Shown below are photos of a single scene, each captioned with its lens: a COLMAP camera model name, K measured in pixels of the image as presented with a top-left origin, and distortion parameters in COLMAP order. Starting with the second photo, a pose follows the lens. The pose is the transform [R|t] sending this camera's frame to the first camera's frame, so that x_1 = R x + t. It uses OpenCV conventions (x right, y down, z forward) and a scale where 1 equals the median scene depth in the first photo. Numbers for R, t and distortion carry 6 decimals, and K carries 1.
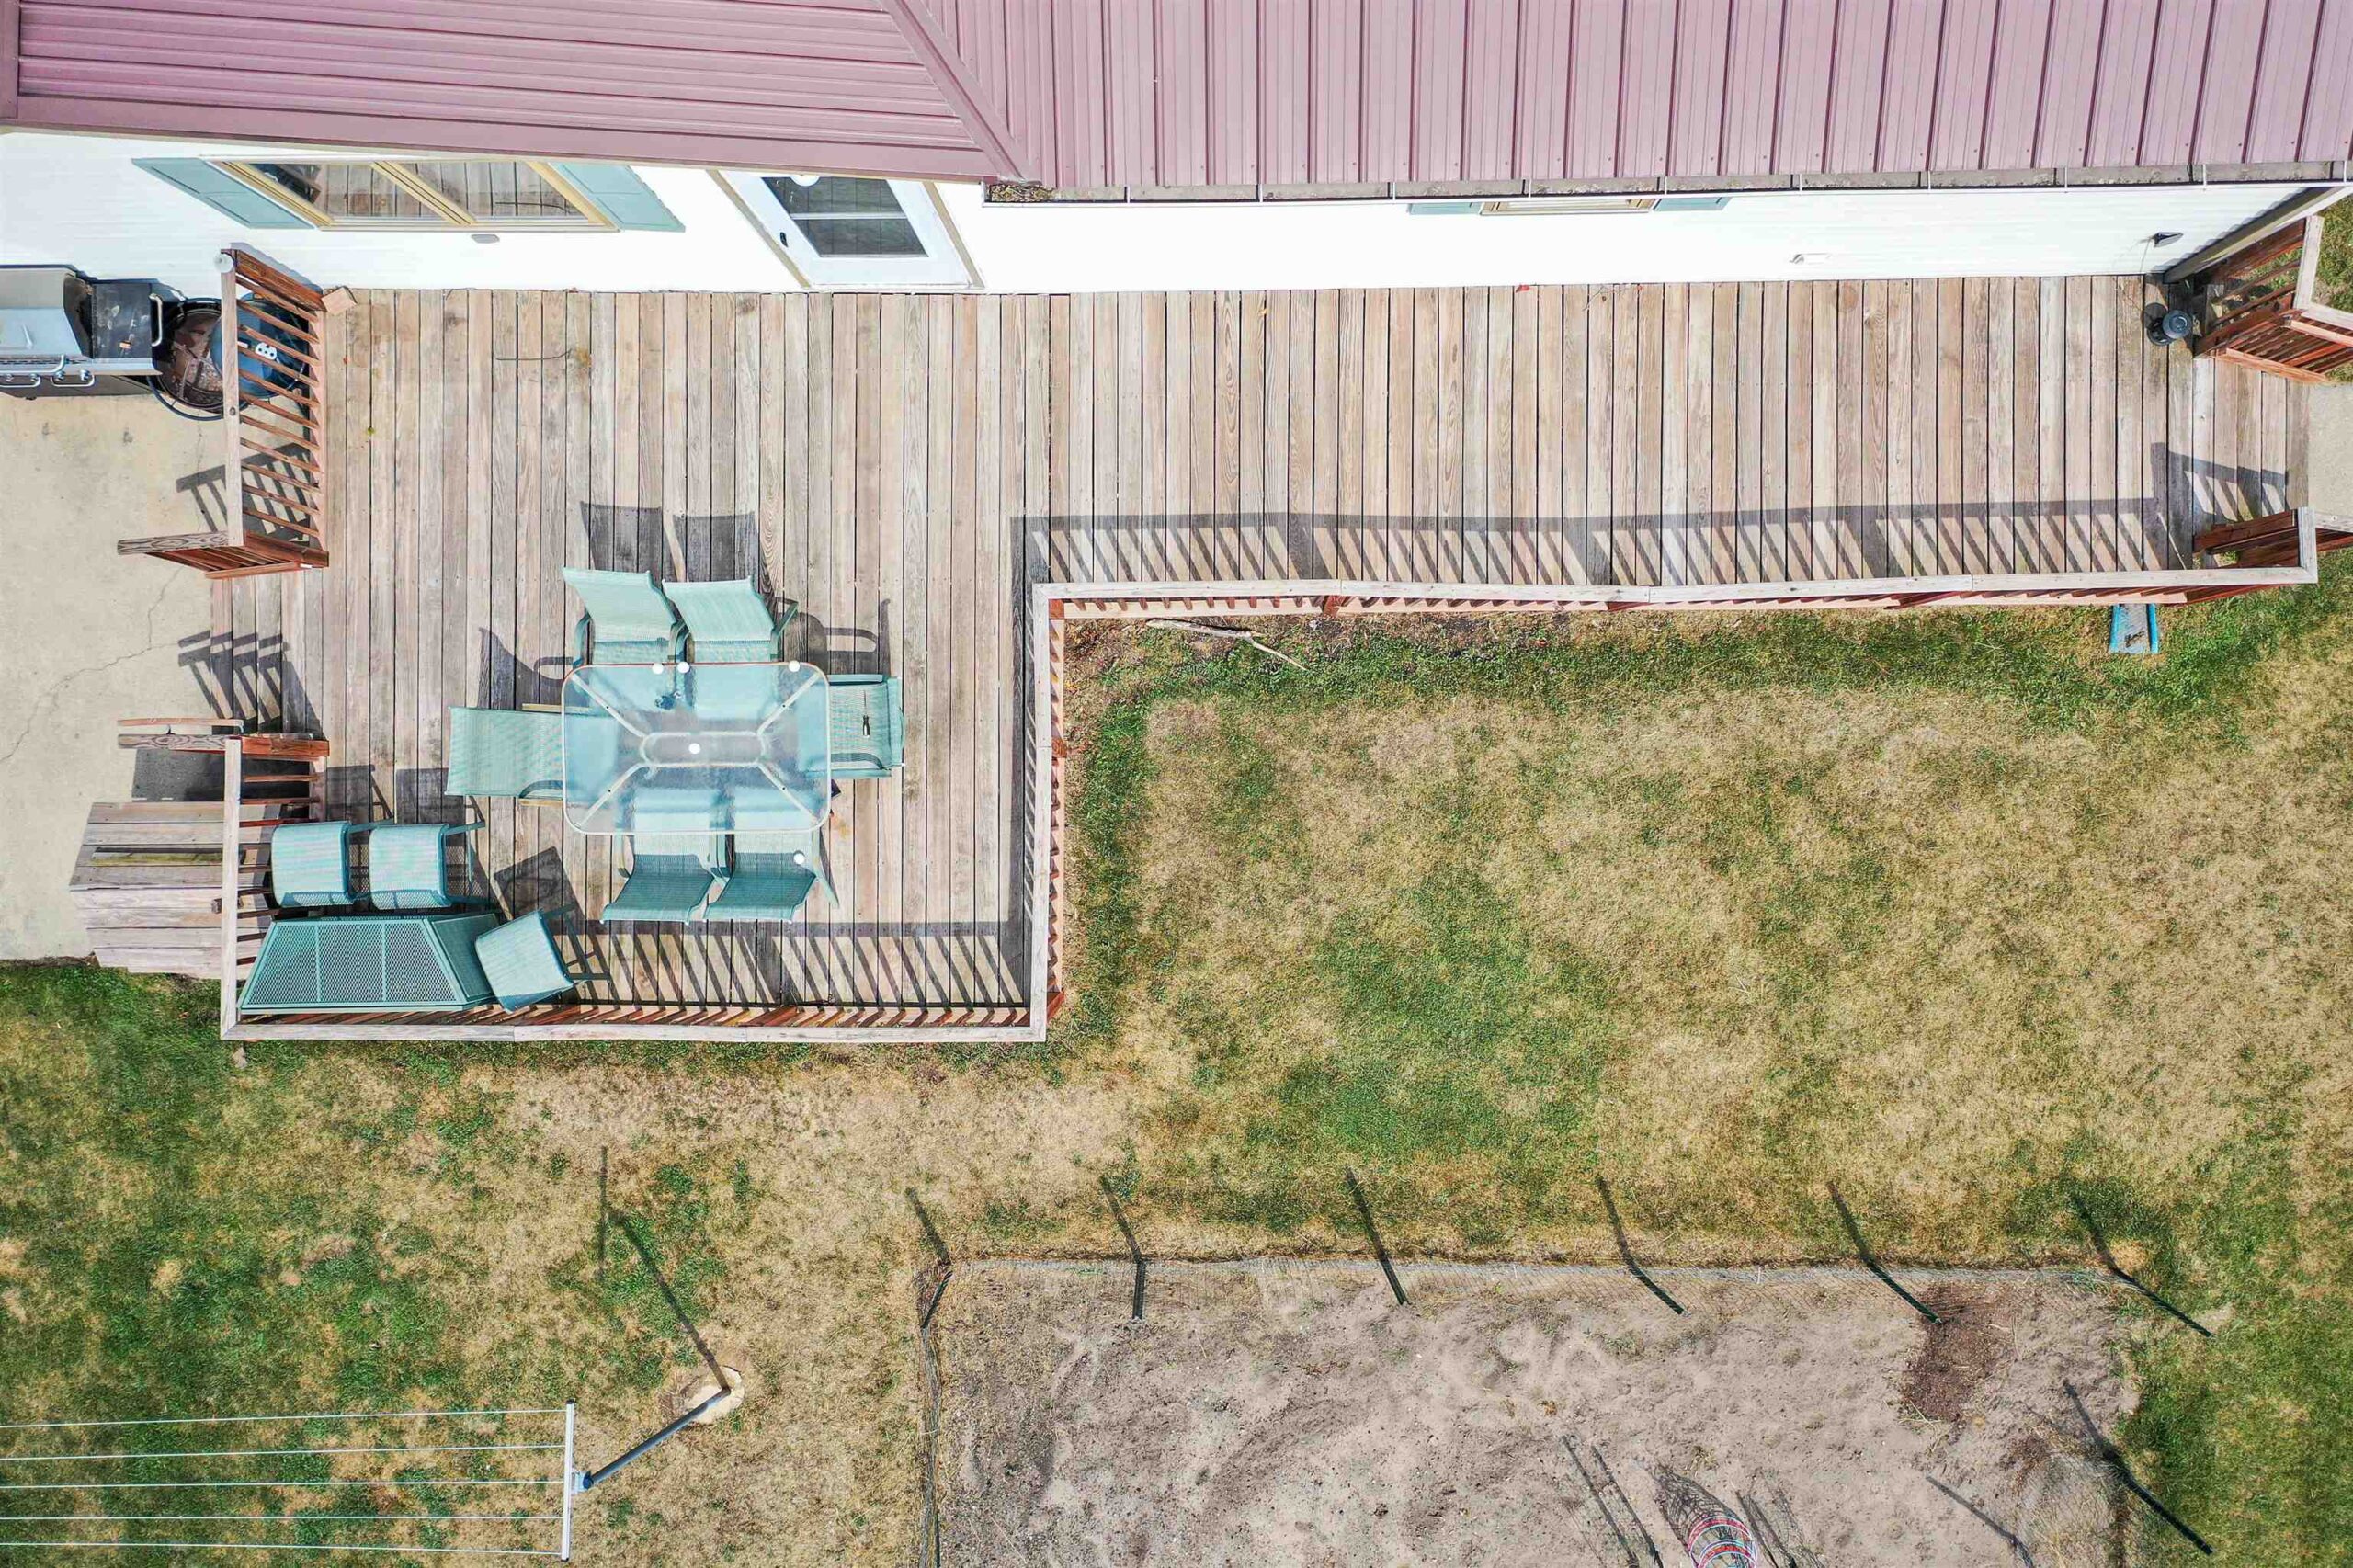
lens RADIAL K [[1882.3, 0, 1179.7], [0, 1882.3, 797.2], [0, 0, 1]] dist [0.001072, 0.007197]
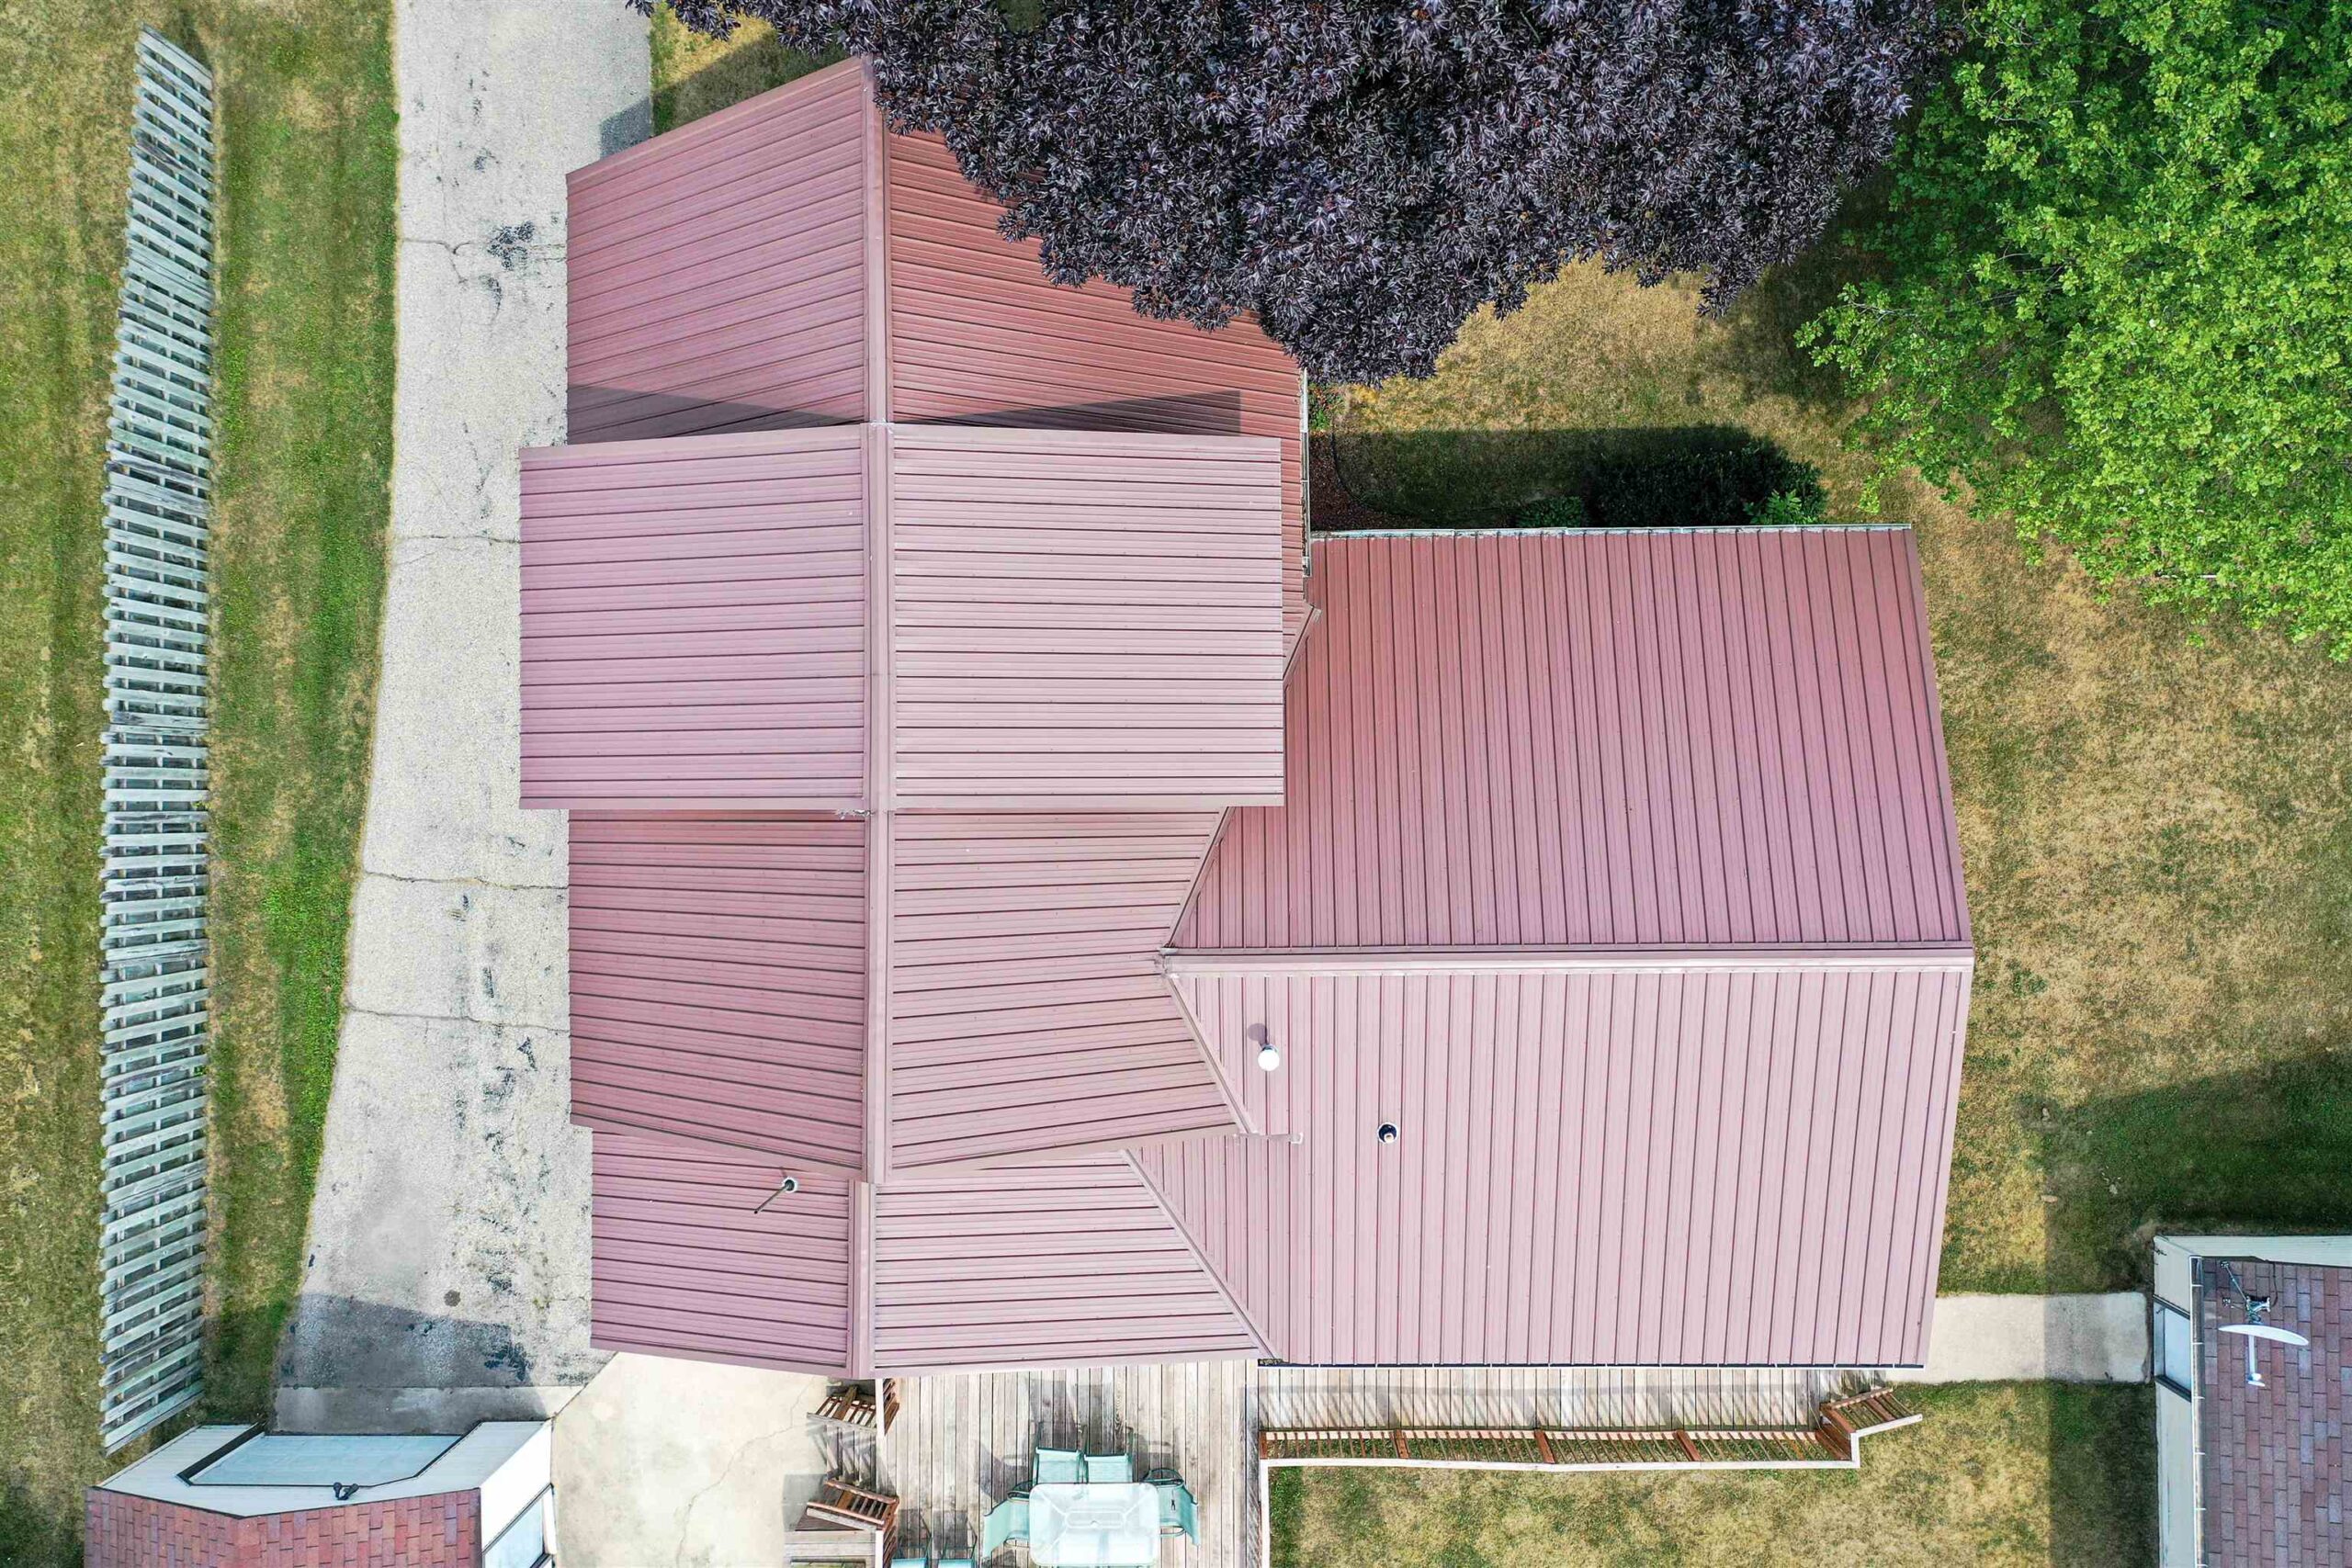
lens RADIAL K [[1881.3, 0, 1174.8], [0, 1881.3, 772.1], [0, 0, 1]] dist [0.001072, 0.007197]
pose [[0.999985, -0.005431, 0.000751, -0.150098], [0.005441, 0.999887, -0.014022, -0.748408], [-0.000675, 0.014026, 0.999901, -0.985884]]
